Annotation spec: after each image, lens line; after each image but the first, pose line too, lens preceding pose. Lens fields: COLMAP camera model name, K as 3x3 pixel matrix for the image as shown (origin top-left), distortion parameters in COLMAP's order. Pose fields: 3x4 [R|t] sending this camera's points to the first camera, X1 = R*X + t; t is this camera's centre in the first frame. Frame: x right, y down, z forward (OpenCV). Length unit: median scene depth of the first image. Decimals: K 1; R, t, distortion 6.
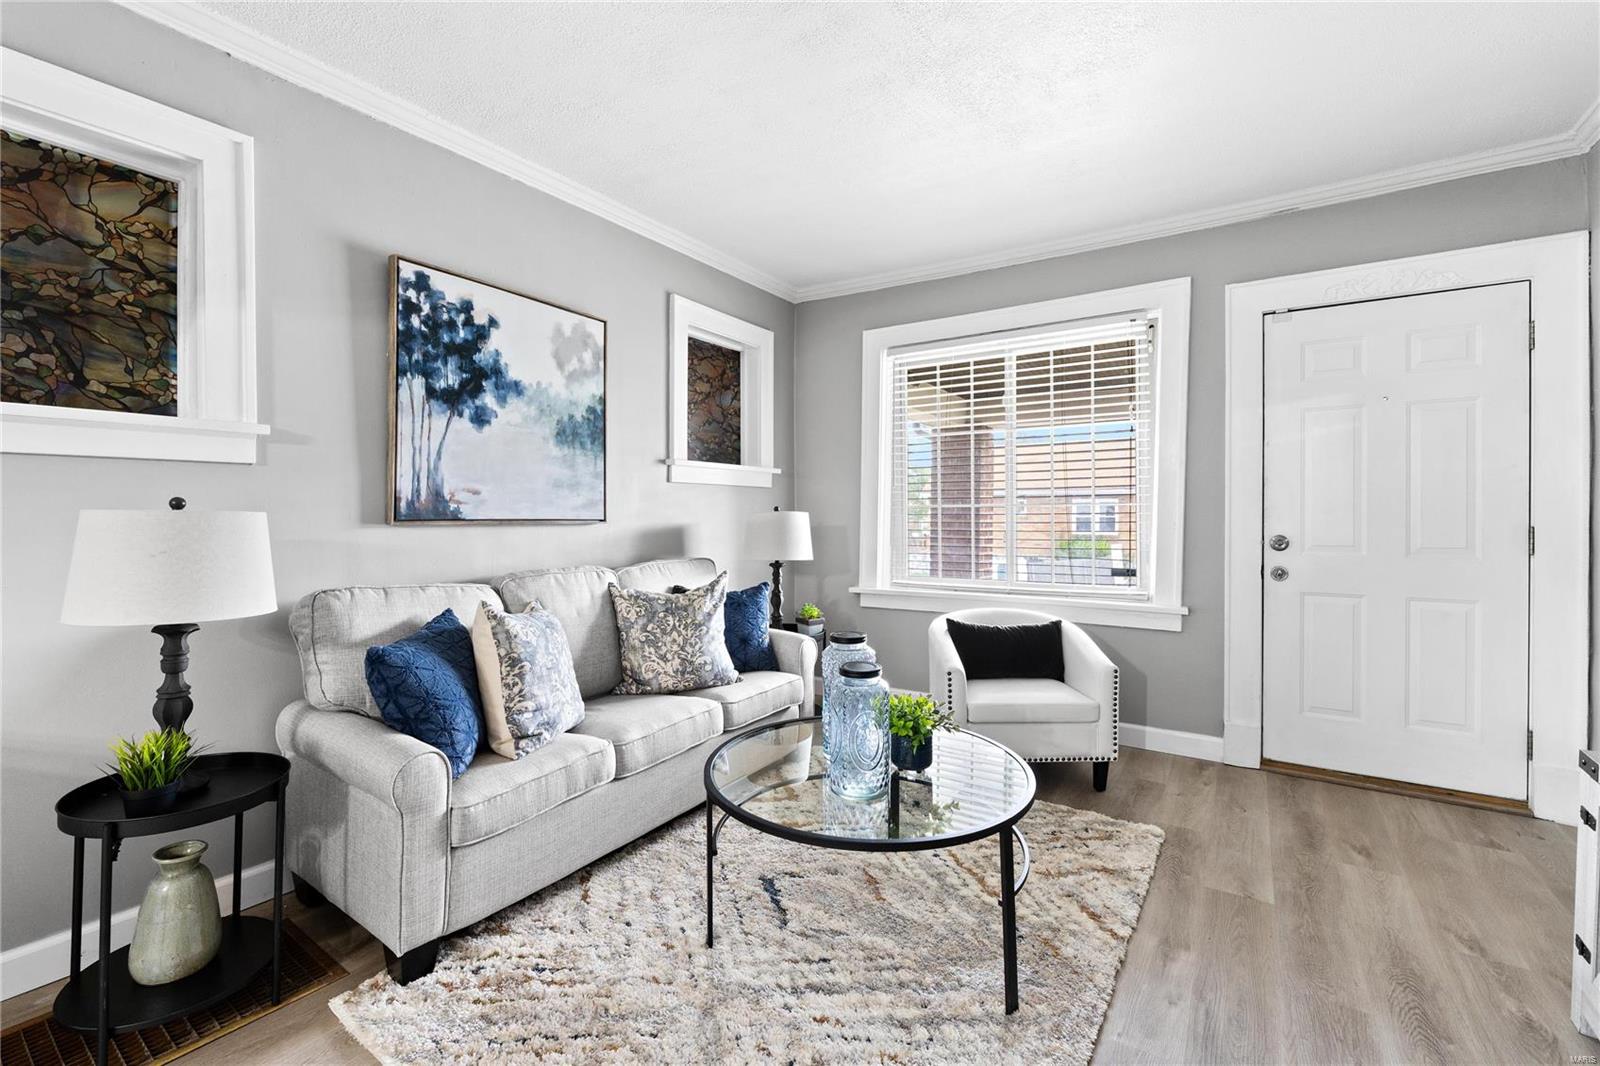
lens RADIAL K [[681.2, 0, 788.5], [0, 681.2, 517.0], [0, 0, 1]] dist [-0.007027, 0.000395]
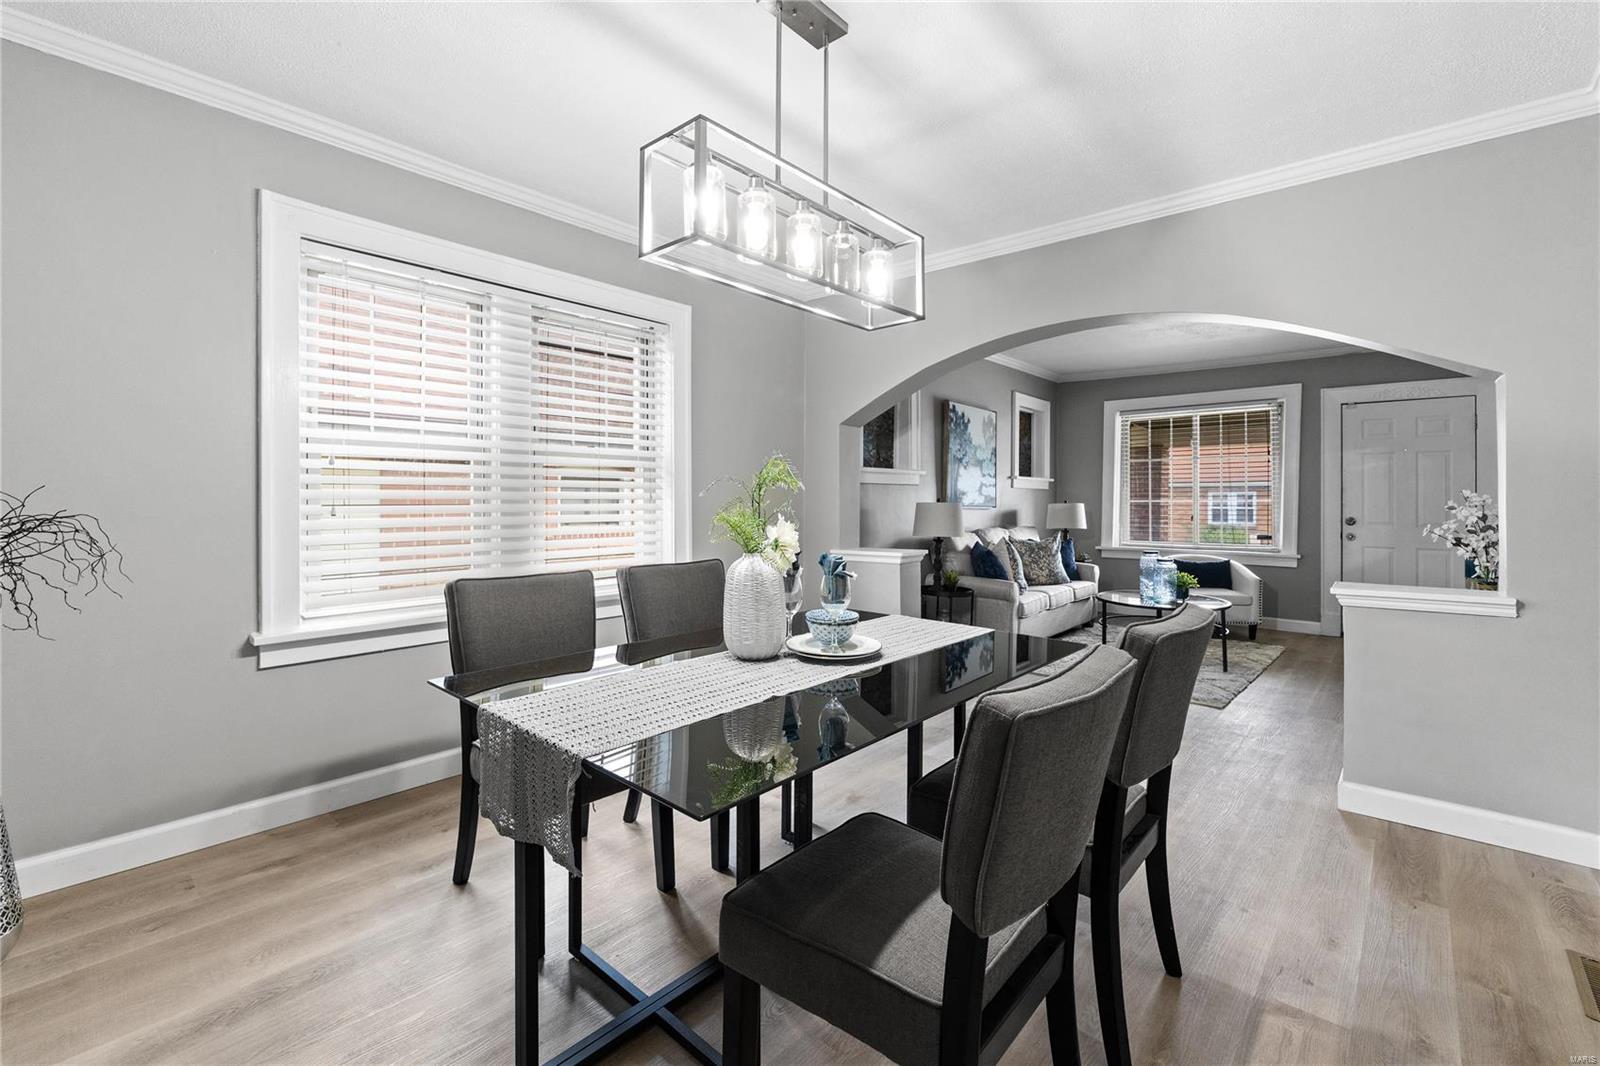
lens RADIAL K [[692.5, 0, 792.7], [0, 692.5, 496.0], [0, 0, 1]] dist [0.000635, -0.000713]
pose [[0.990905, 0.005753, -0.134442, -0.646969], [-0.007449, 0.999899, -0.012118, 0.001618], [0.134359, 0.013009, 0.990847, -1.281874]]
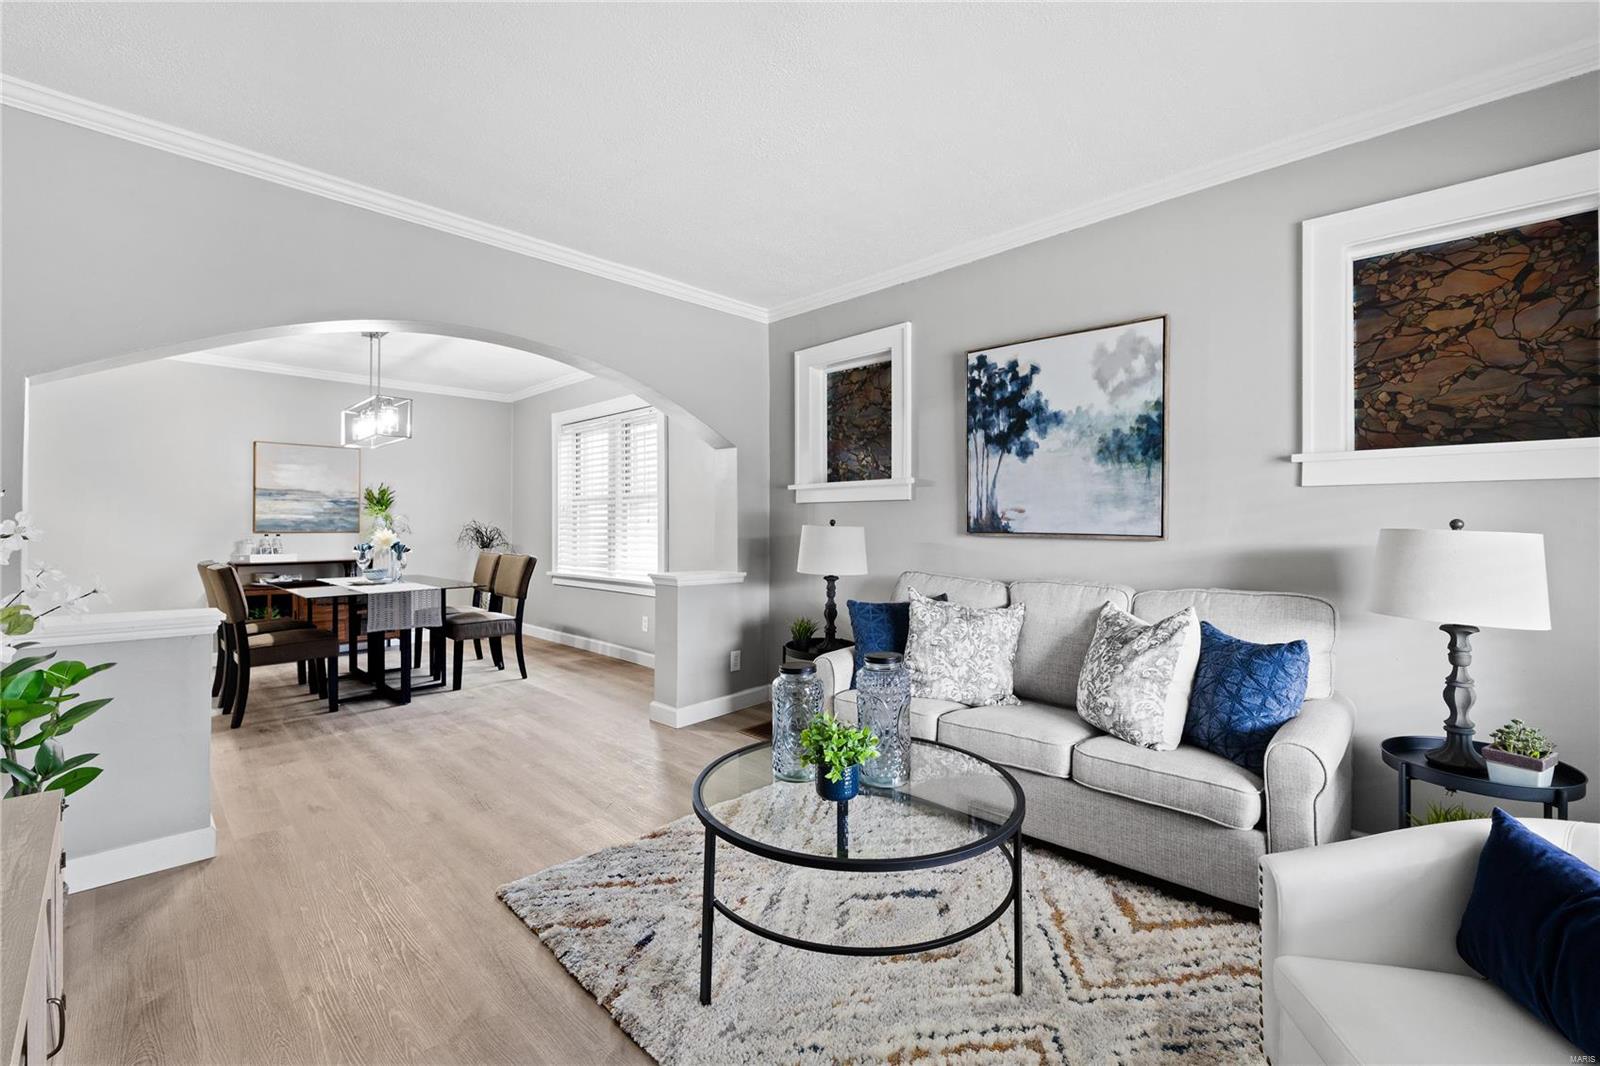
lens RADIAL K [[680.8, 0, 823.9], [0, 680.8, 523.0], [0, 0, 1]] dist [-0.003299, -0.000272]
pose [[-0.158899, 0.002910, -0.987291, 0.746498], [-0.005352, 0.999978, 0.003809, -0.015272], [0.987280, 0.005889, -0.158880, 0.752352]]
